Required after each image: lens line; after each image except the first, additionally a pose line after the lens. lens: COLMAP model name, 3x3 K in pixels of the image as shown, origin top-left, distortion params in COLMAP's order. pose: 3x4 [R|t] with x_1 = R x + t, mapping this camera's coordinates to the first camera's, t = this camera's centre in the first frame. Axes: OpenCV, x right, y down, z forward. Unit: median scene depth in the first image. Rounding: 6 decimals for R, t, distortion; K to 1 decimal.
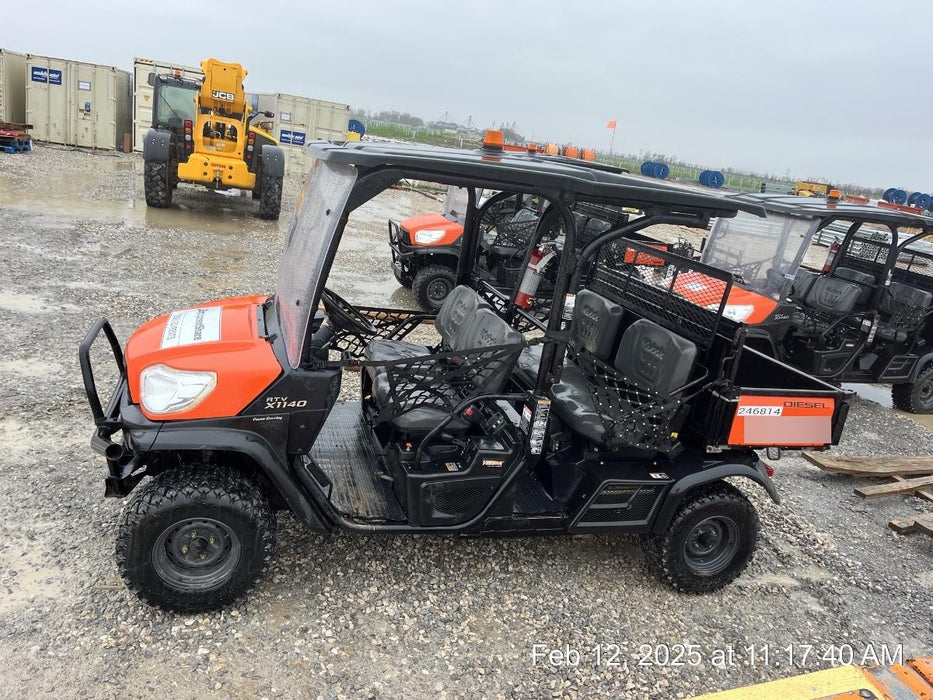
lens RADIAL K [[702.2, 0, 453.8], [0, 702.2, 349.8], [0, 0, 1]] dist [0.067421, -0.001849]
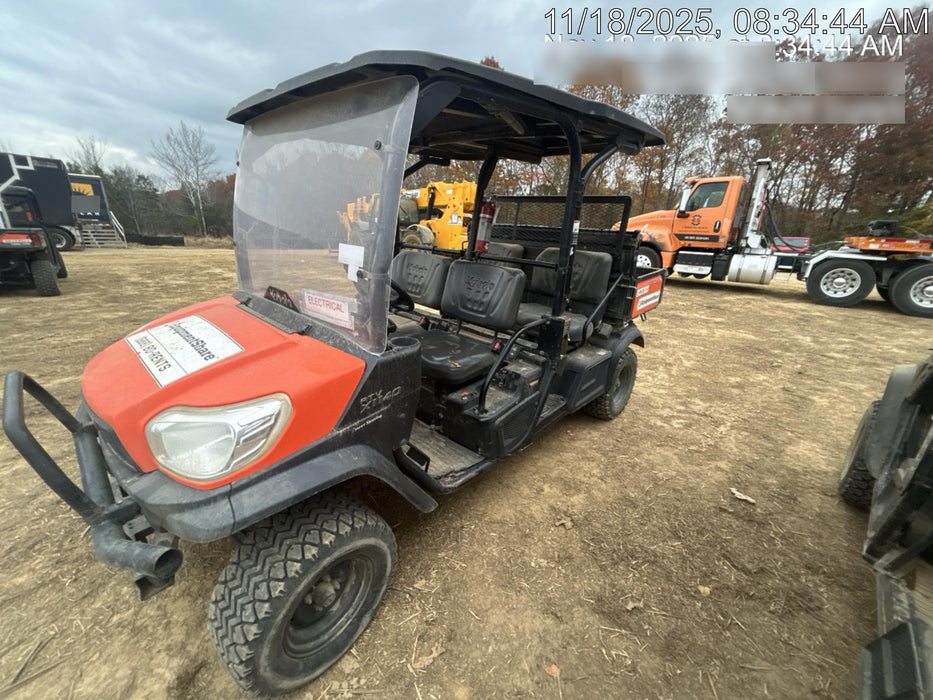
lens RADIAL K [[374.7, 0, 466.5], [0, 374.7, 350.0], [0, 0, 1]] dist [0.000093, -0.000043]
pose [[0.837395, -0.295638, 0.459747, -0.325792], [0.236875, 0.954301, 0.182210, -0.032031], [-0.492605, -0.043679, 0.869156, 0.549044]]
